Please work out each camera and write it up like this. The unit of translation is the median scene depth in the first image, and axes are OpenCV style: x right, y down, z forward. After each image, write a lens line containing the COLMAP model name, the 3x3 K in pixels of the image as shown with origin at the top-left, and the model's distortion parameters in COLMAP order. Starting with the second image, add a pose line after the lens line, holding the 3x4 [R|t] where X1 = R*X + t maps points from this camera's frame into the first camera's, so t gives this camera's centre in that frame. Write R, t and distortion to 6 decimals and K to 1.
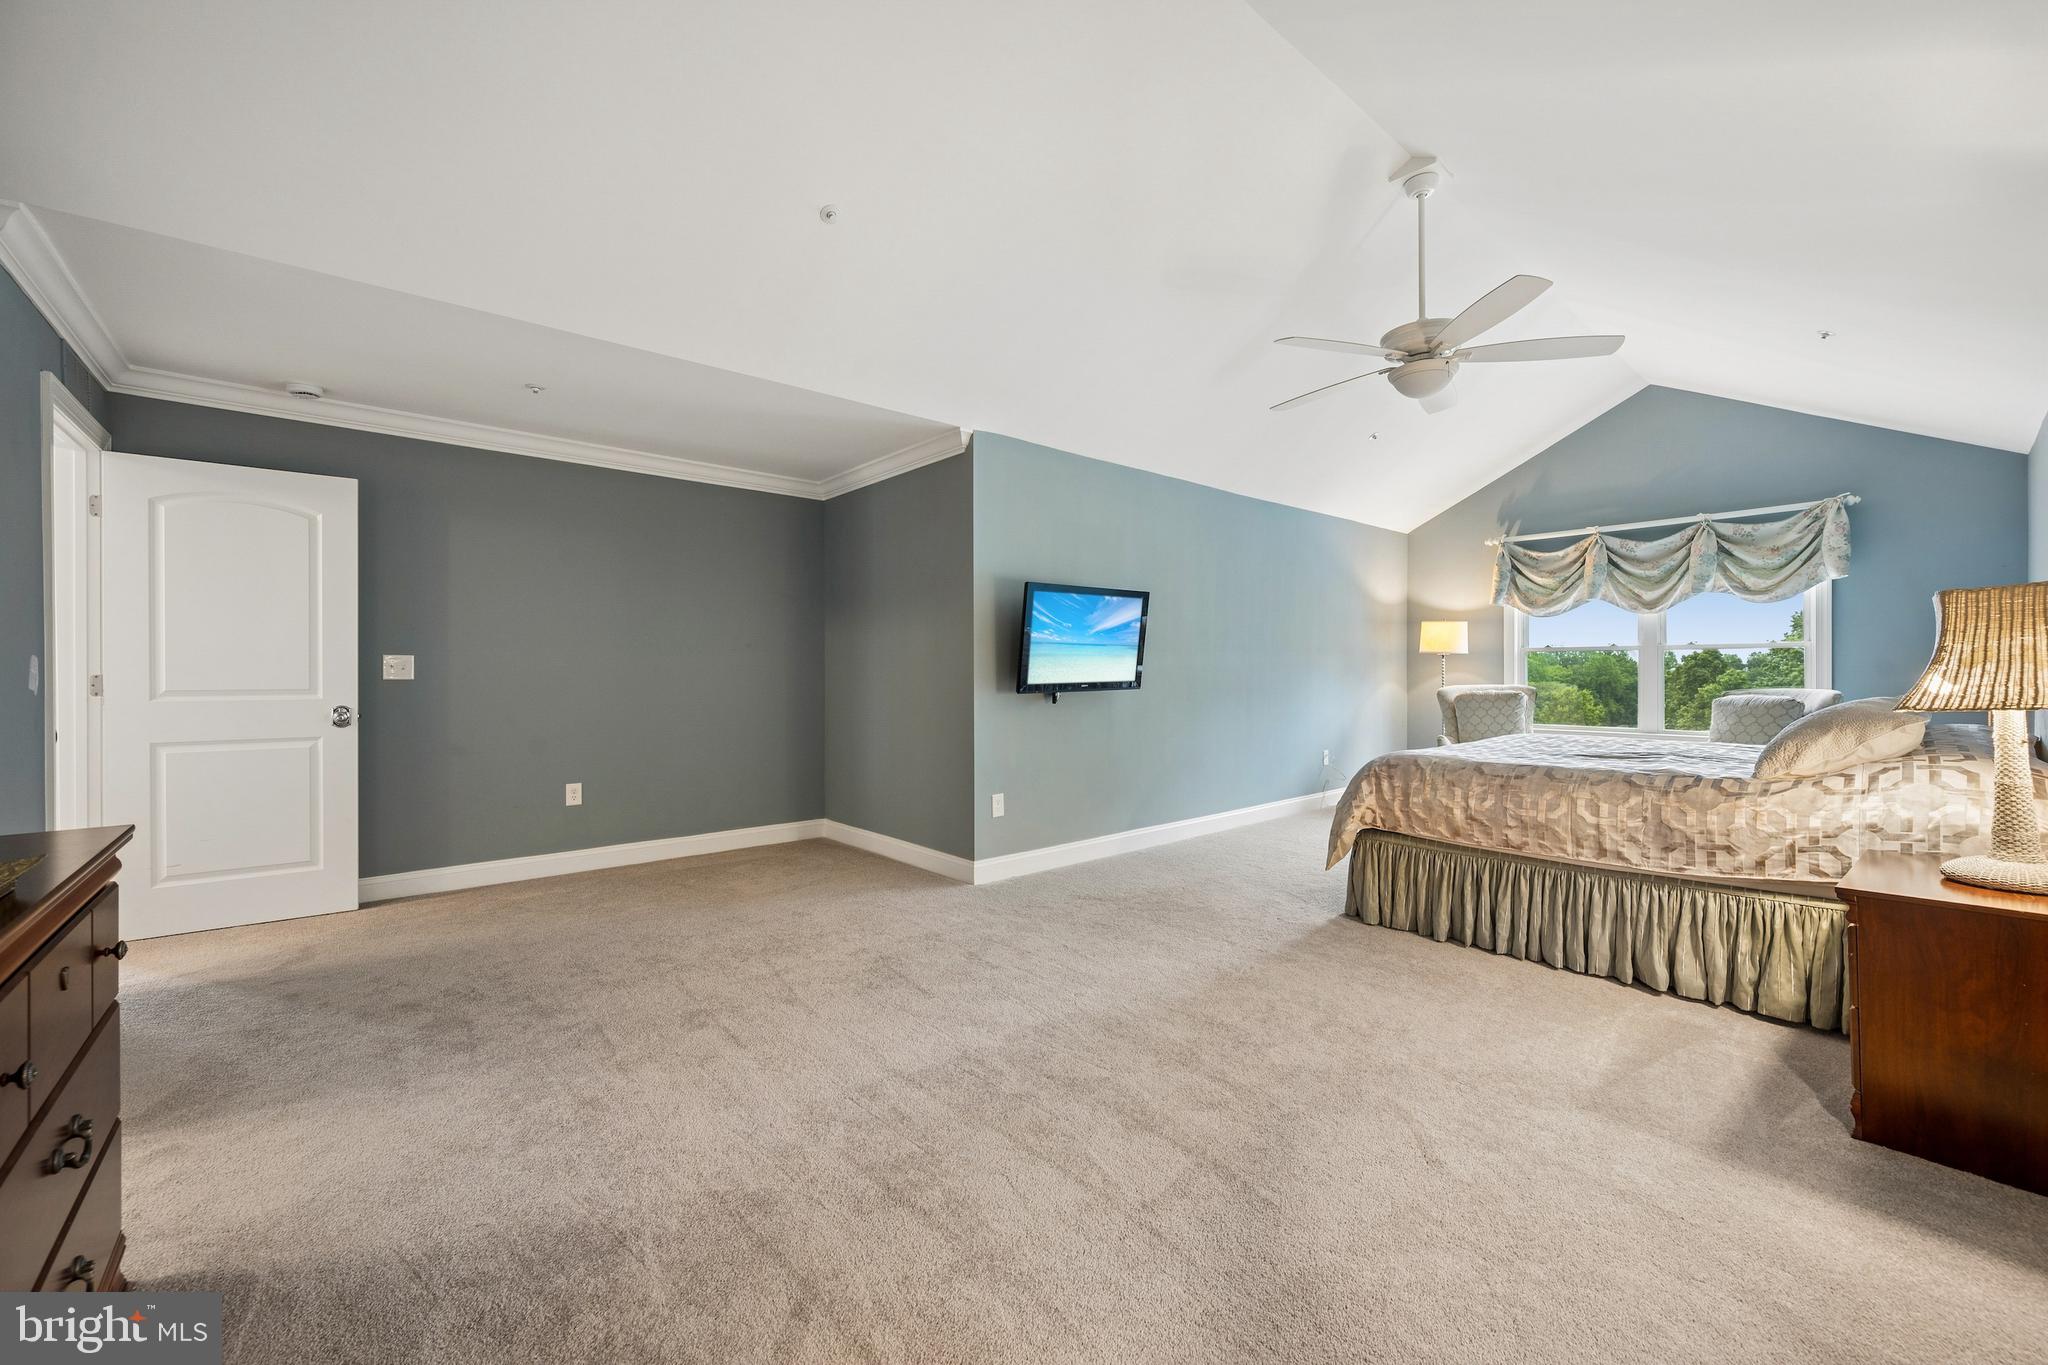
lens RADIAL K [[794.1, 0, 1023.4], [0, 794.1, 674.2], [0, 0, 1]] dist [-0.001402, -0.000158]
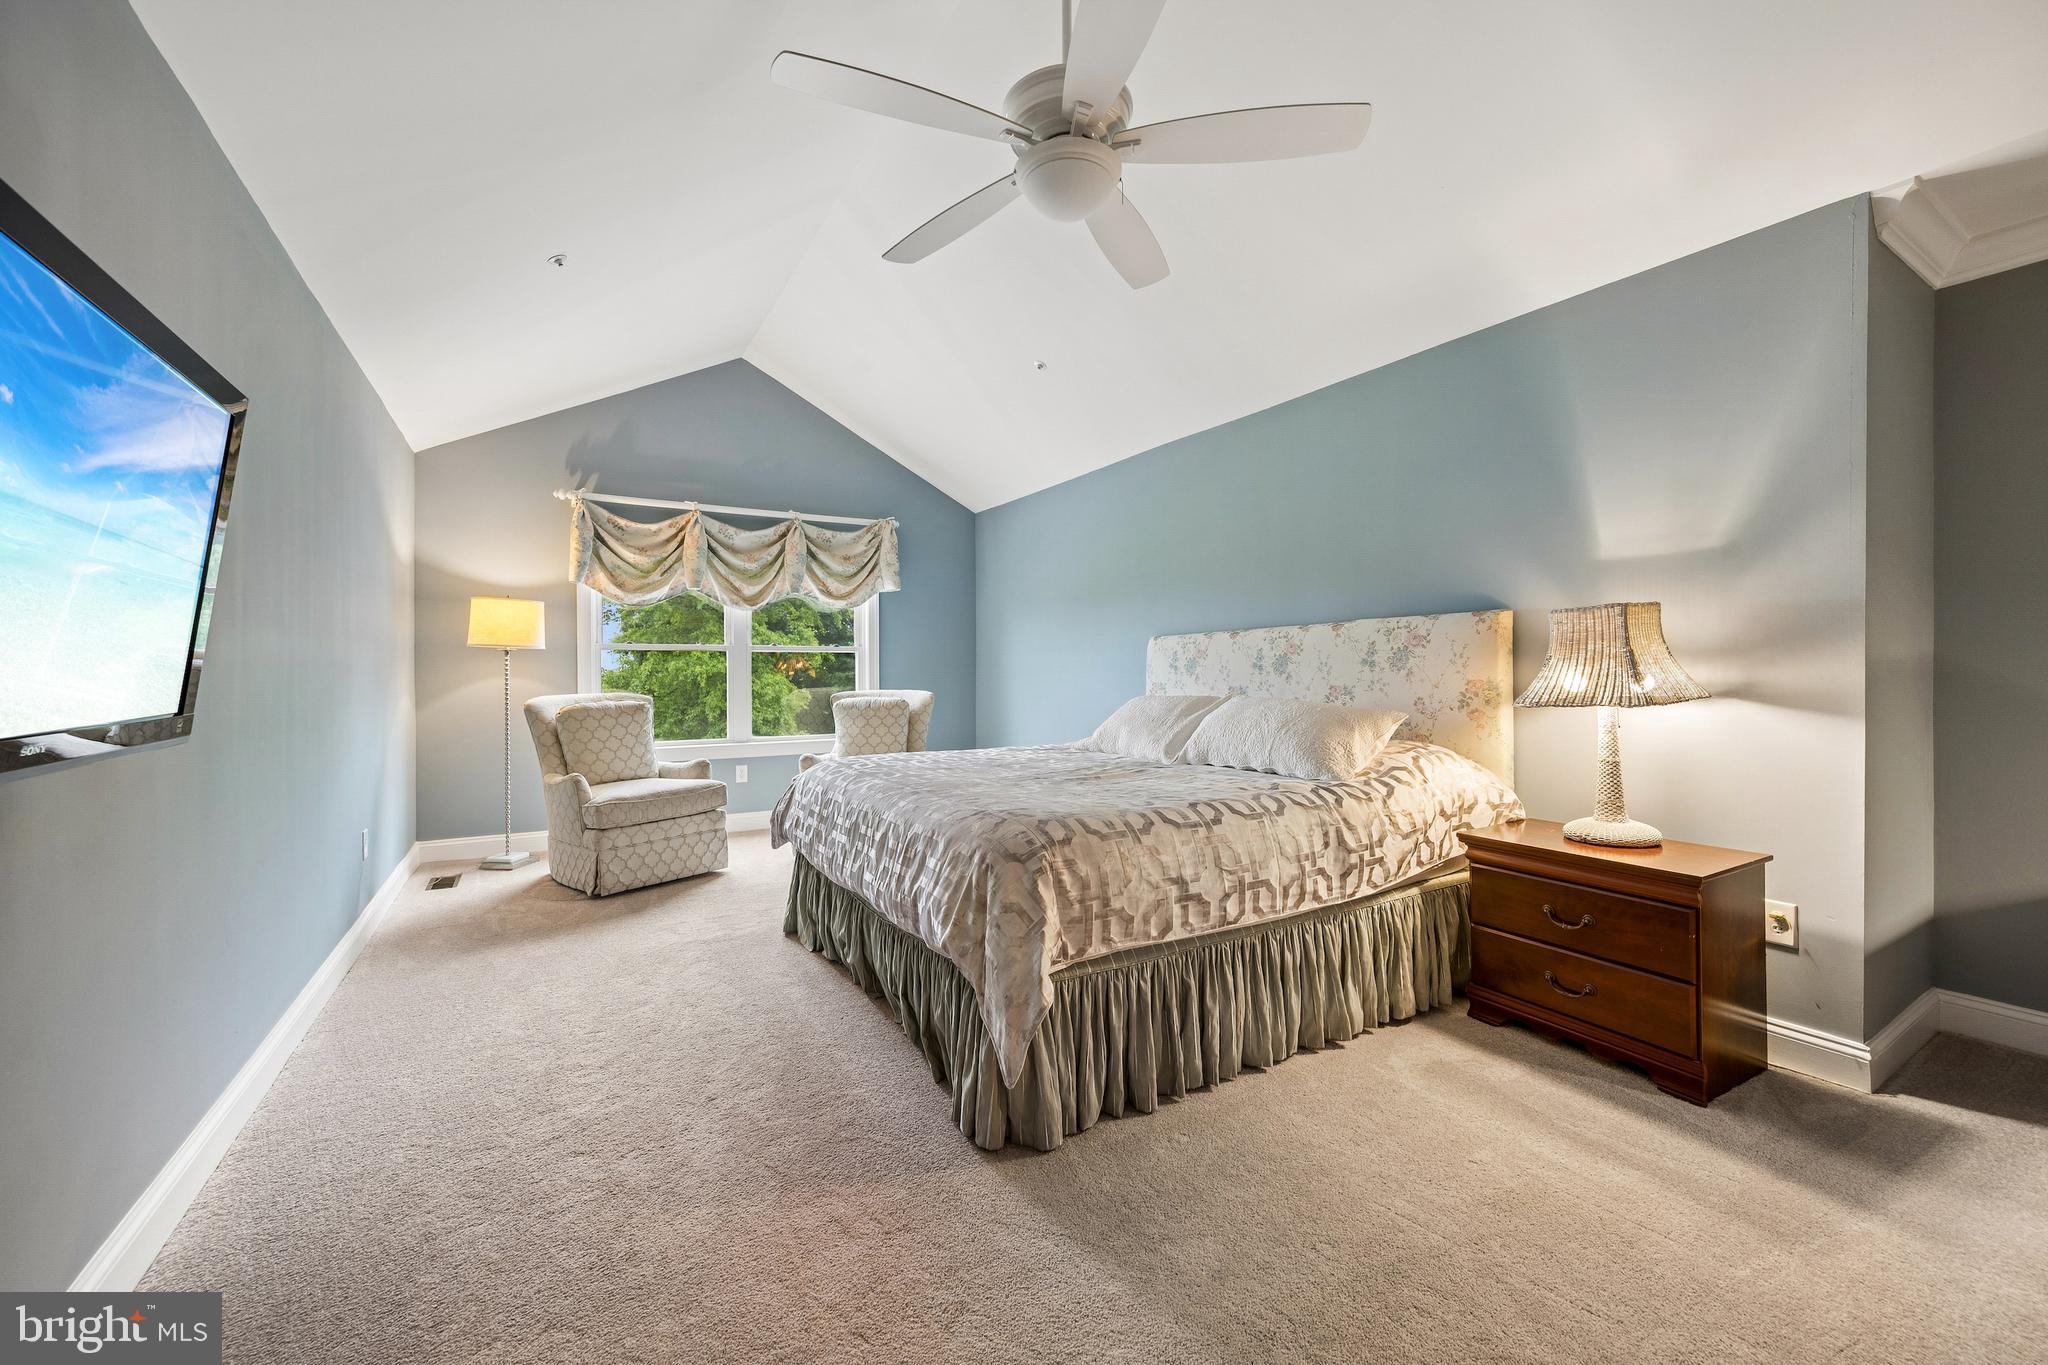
lens RADIAL K [[808.8, 0, 1046.4], [0, 808.8, 671.9], [0, 0, 1]] dist [-0.000259, -0.000295]
pose [[0.181276, -0.000025, 0.983432, -0.061102], [0.007665, 0.999970, -0.001387, -0.002501], [-0.983402, 0.007789, 0.181271, 0.537363]]
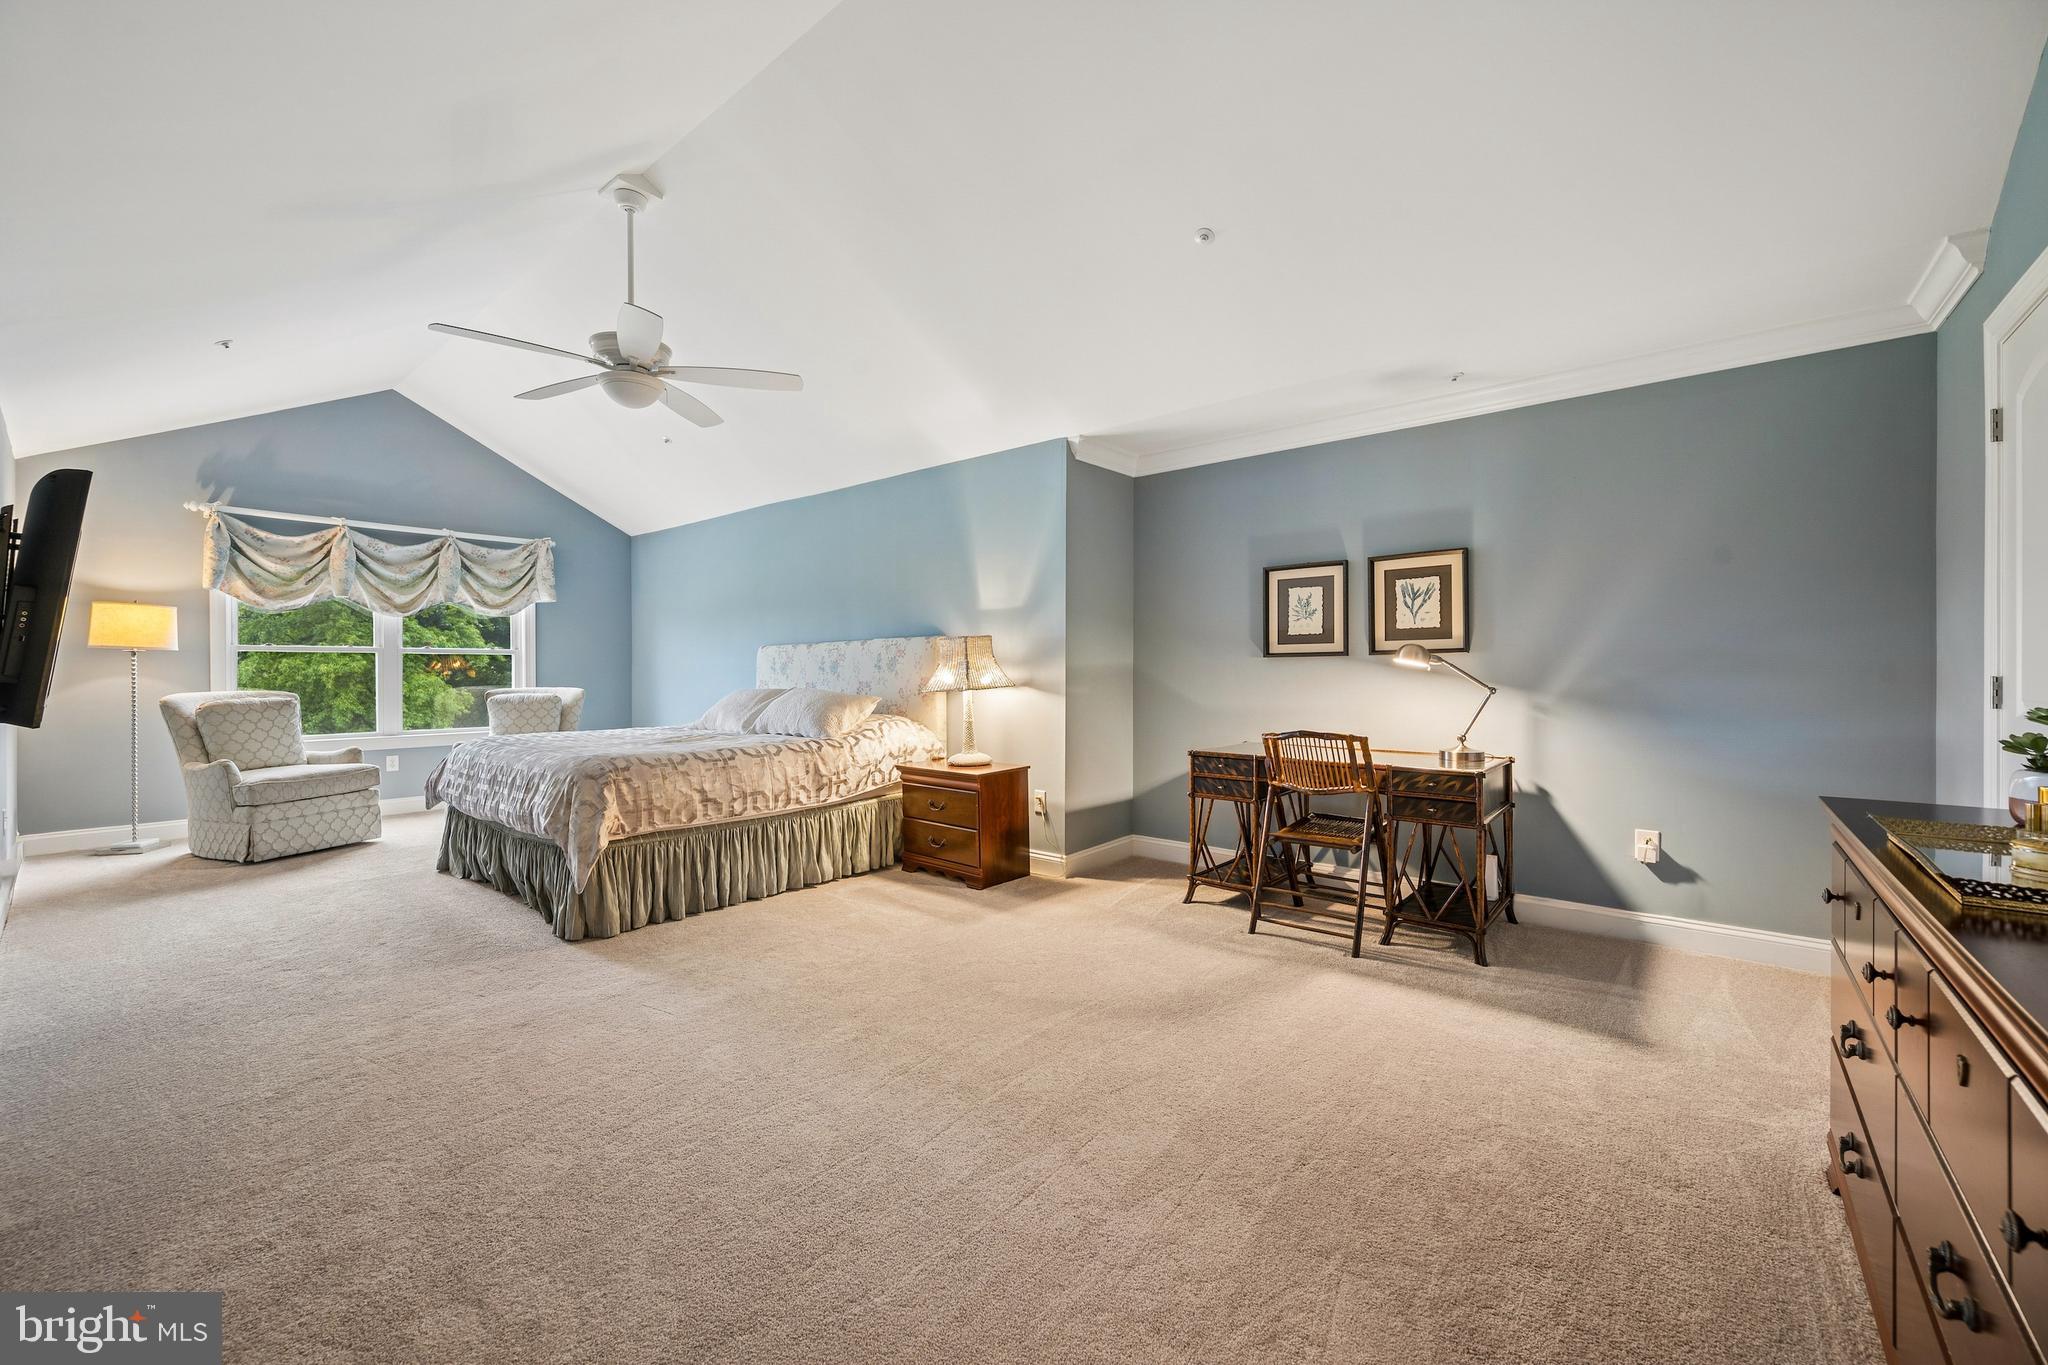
lens RADIAL K [[794.1, 0, 1023.4], [0, 794.1, 674.2], [0, 0, 1]] dist [-0.001402, -0.000158]
pose [[-0.139254, -0.002259, 0.990254, -0.349593], [0.006243, 0.999976, 0.003159, -0.001458], [-0.990237, 0.006622, -0.139236, 0.380572]]
